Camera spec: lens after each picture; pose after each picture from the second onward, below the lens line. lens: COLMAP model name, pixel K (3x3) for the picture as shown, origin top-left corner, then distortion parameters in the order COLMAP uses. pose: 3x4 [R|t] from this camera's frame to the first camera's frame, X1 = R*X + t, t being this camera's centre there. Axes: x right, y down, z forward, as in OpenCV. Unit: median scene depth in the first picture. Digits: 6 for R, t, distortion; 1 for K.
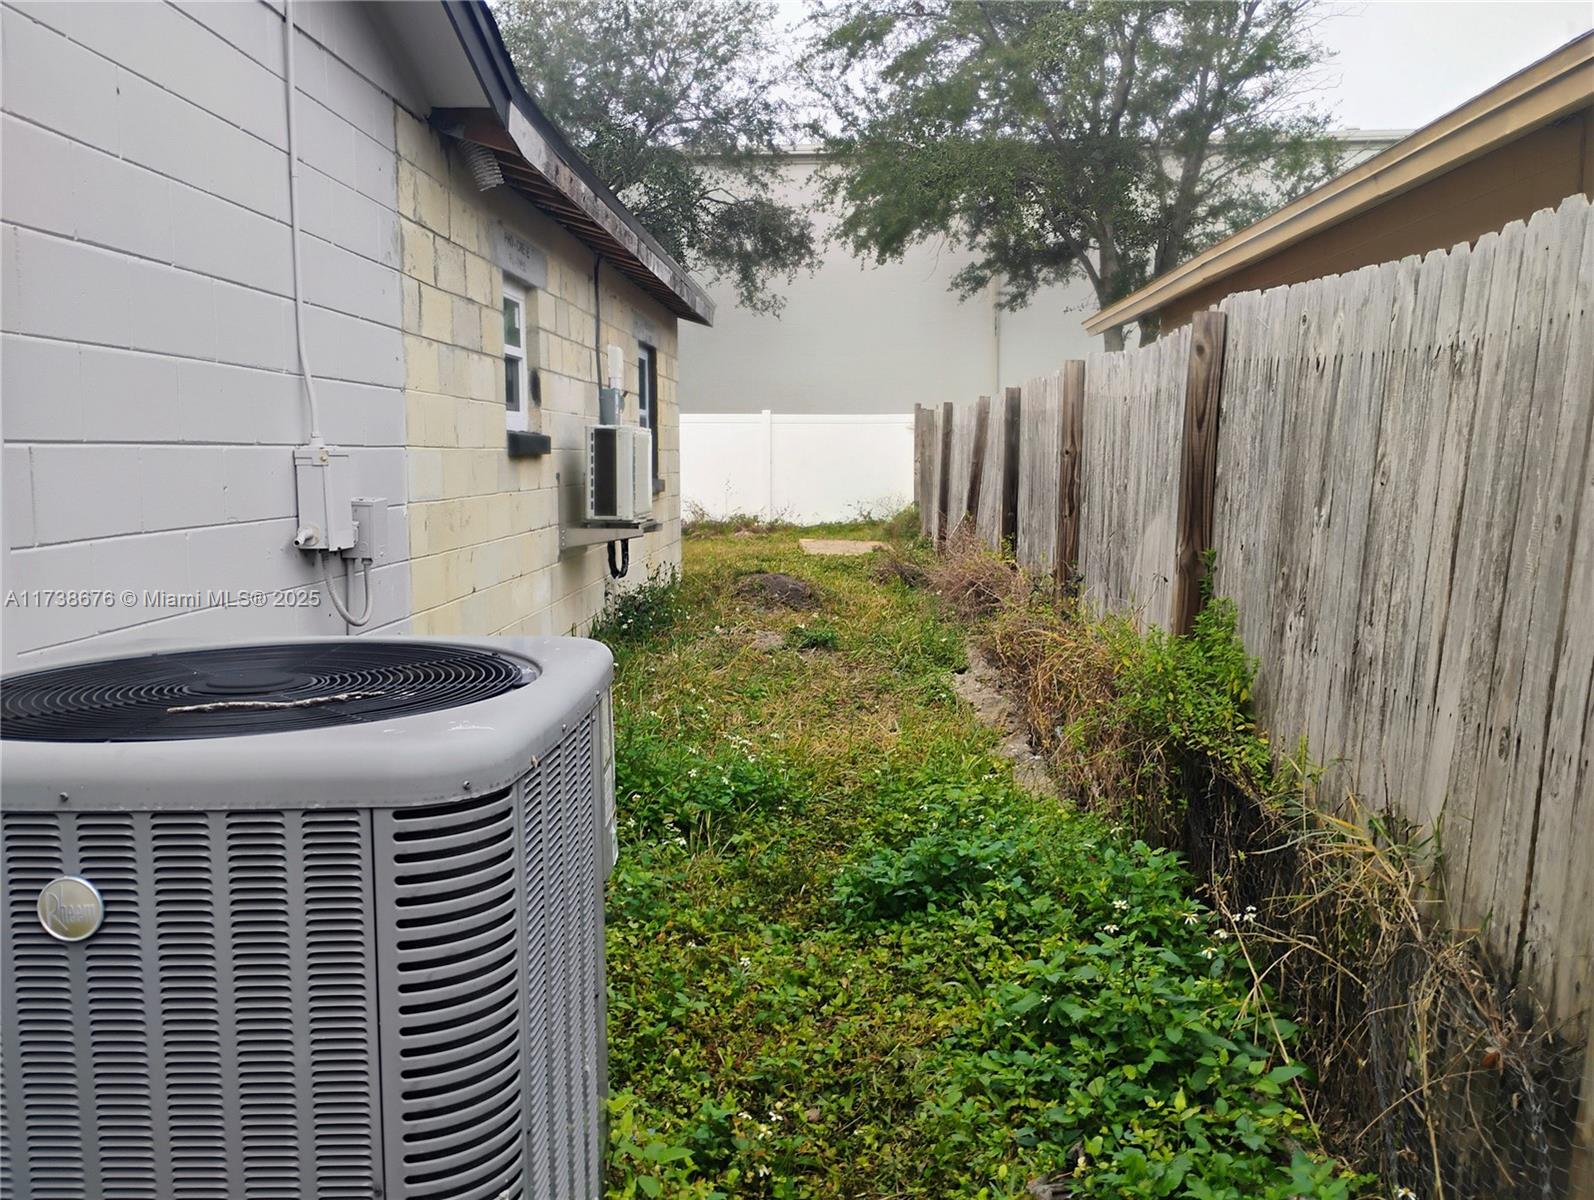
lens RADIAL K [[1339.4, 0, 799.2], [0, 1339.4, 608.5], [0, 0, 1]] dist [0.029637, -0.013018]
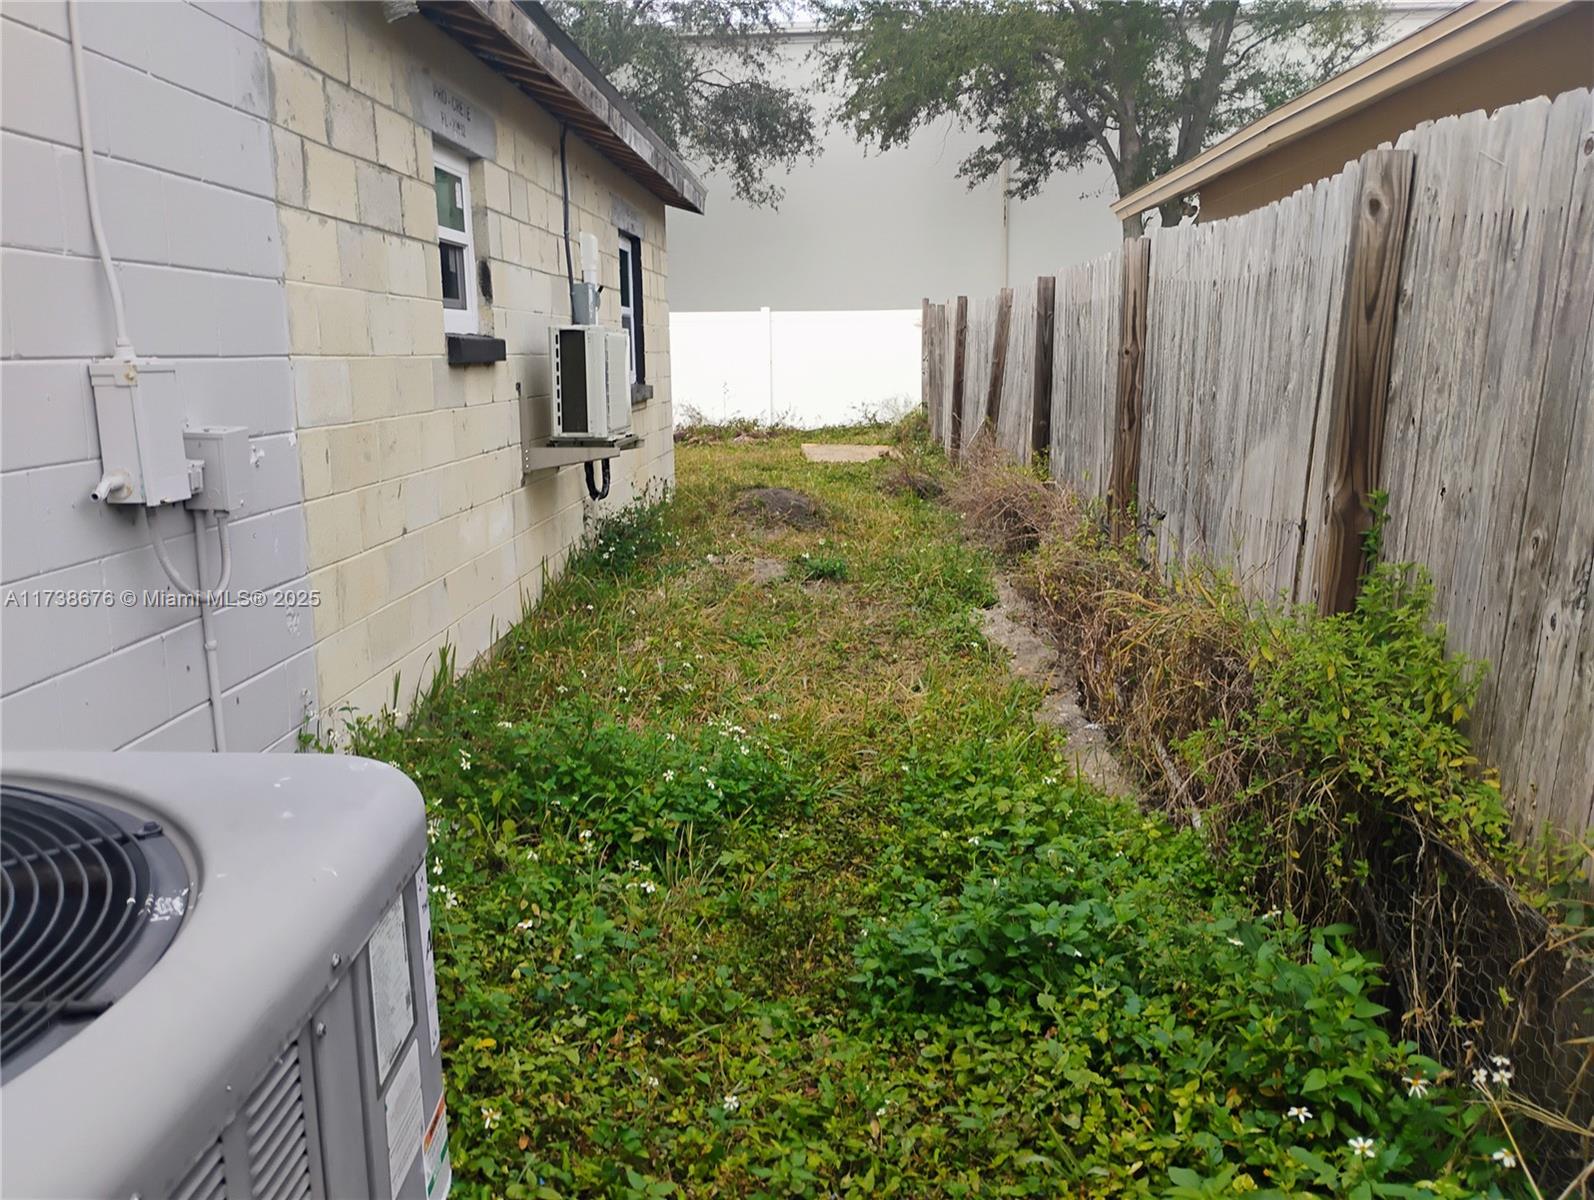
lens RADIAL K [[1339.4, 0, 794.2], [0, 1339.4, 597.7], [0, 0, 1]] dist [0.029637, -0.013018]
pose [[0.999922, -0.010525, -0.006656, -0.000203], [0.010939, 0.997787, 0.065578, -0.023323], [0.005951, -0.065646, 0.997825, 0.174837]]
